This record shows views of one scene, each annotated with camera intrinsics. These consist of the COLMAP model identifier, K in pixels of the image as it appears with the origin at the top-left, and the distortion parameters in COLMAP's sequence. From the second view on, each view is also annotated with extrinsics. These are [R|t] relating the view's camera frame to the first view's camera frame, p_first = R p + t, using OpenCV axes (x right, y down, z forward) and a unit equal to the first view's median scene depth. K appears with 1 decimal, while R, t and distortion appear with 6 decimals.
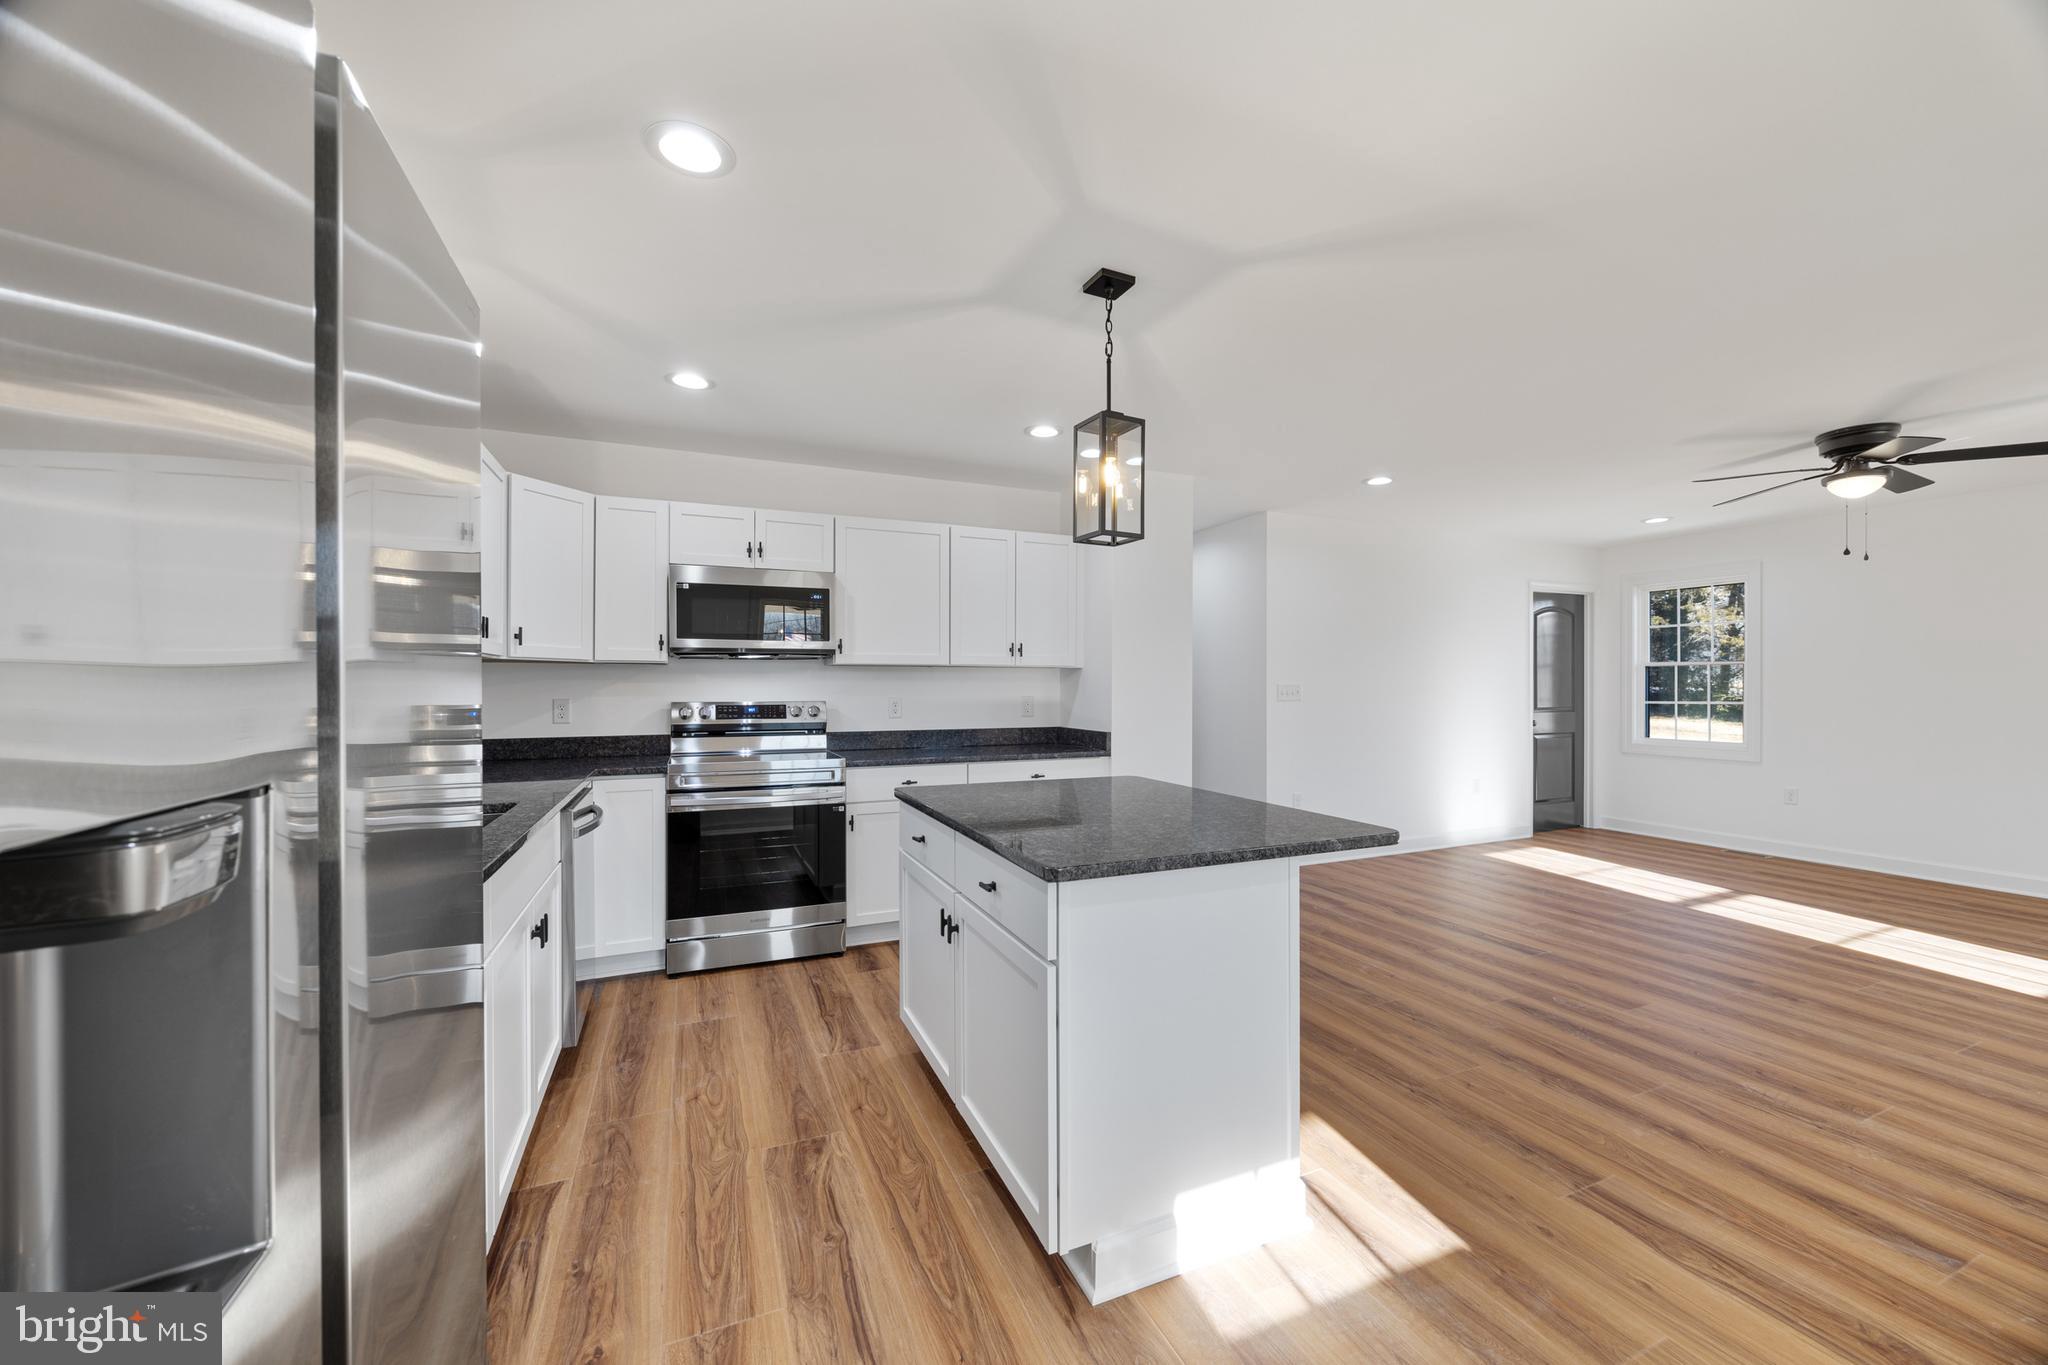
lens RADIAL K [[806.9, 0, 1017.3], [0, 806.9, 675.7], [0, 0, 1]] dist [0.000288, -0.000920]
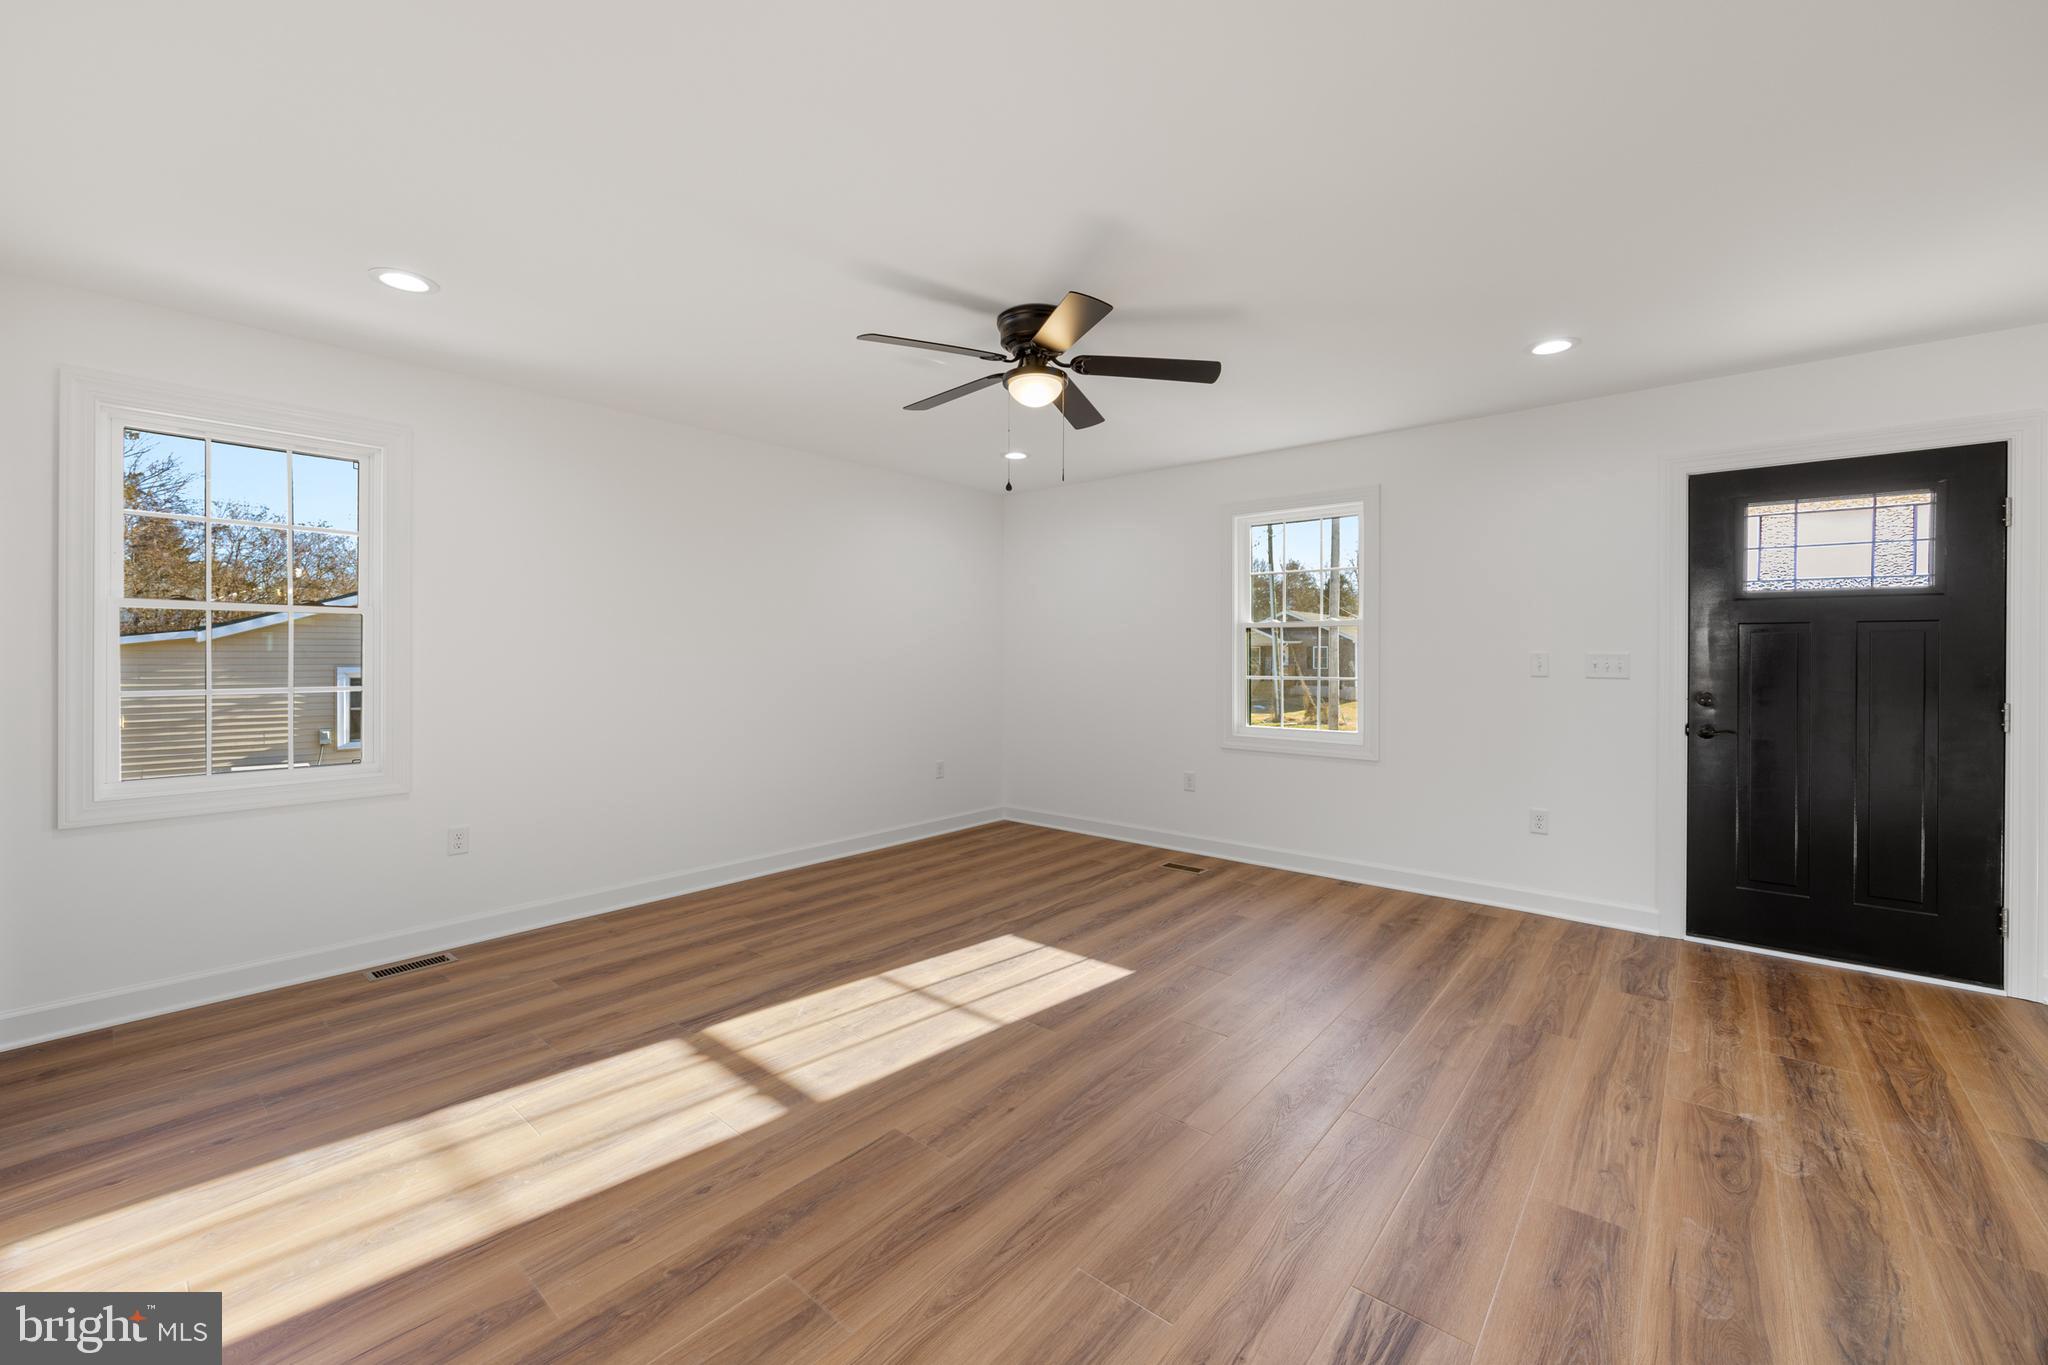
lens RADIAL K [[806.9, 0, 1020.4], [0, 806.9, 665.9], [0, 0, 1]] dist [0.000288, -0.000920]
pose [[-0.439423, -0.008655, 0.898239, 0.406538], [-0.008695, 0.999948, 0.005382, 0.017702], [-0.898238, -0.005445, -0.439475, 1.510397]]
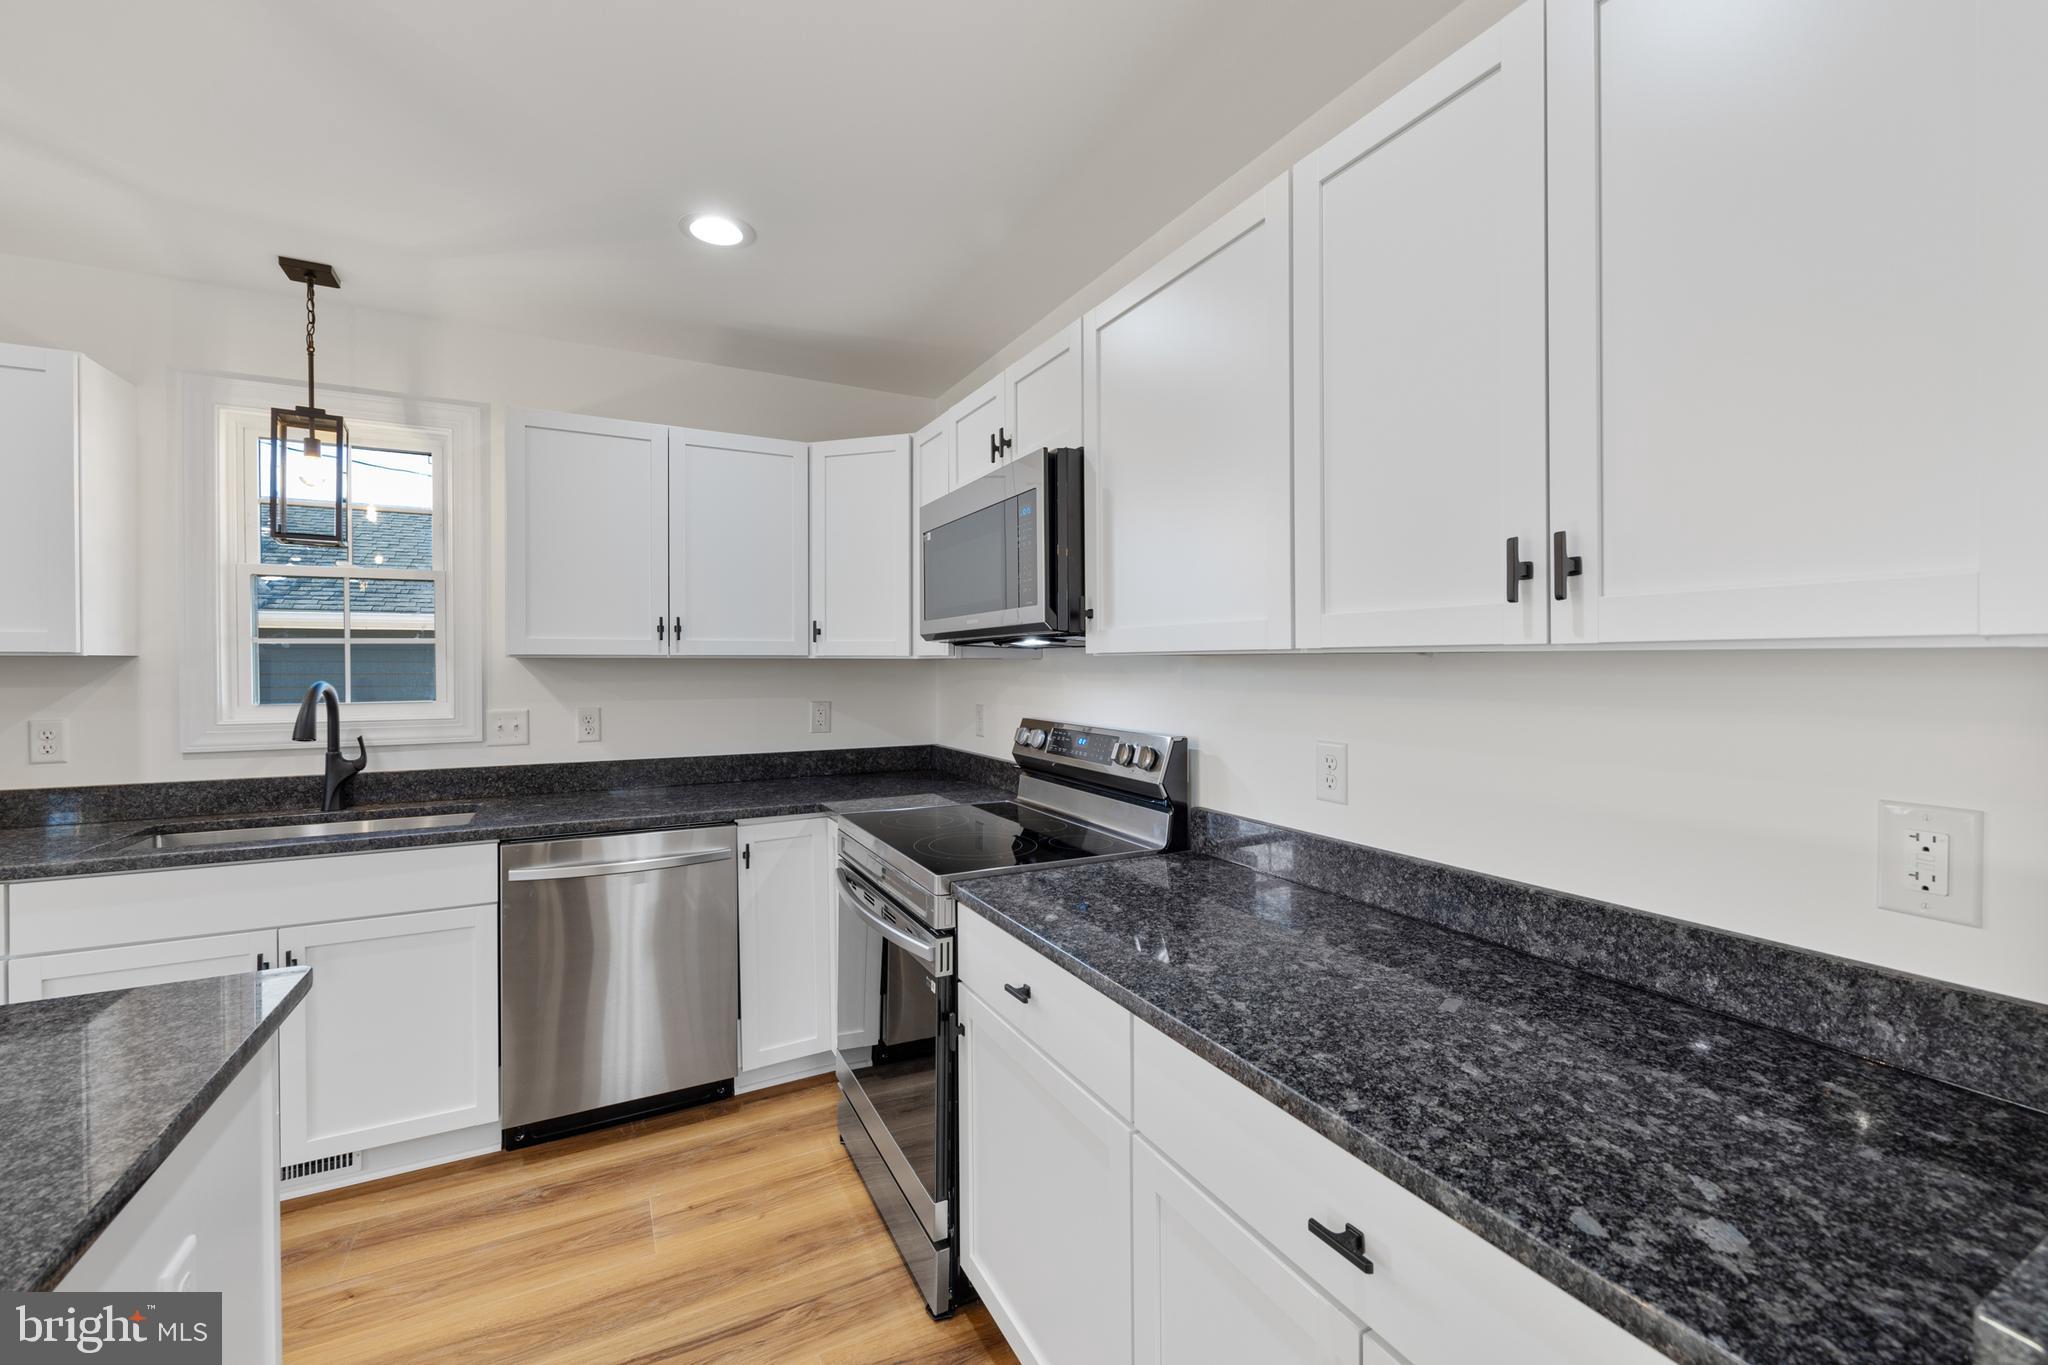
lens RADIAL K [[825.8, 0, 1017.8], [0, 825.8, 668.4], [0, 0, 1]] dist [-0.006013, 0.001101]
pose [[0.071732, 0.007604, -0.997395, 0.258587], [0.014640, 0.999855, 0.008676, -0.014557], [0.997317, -0.015224, 0.071610, 1.130321]]
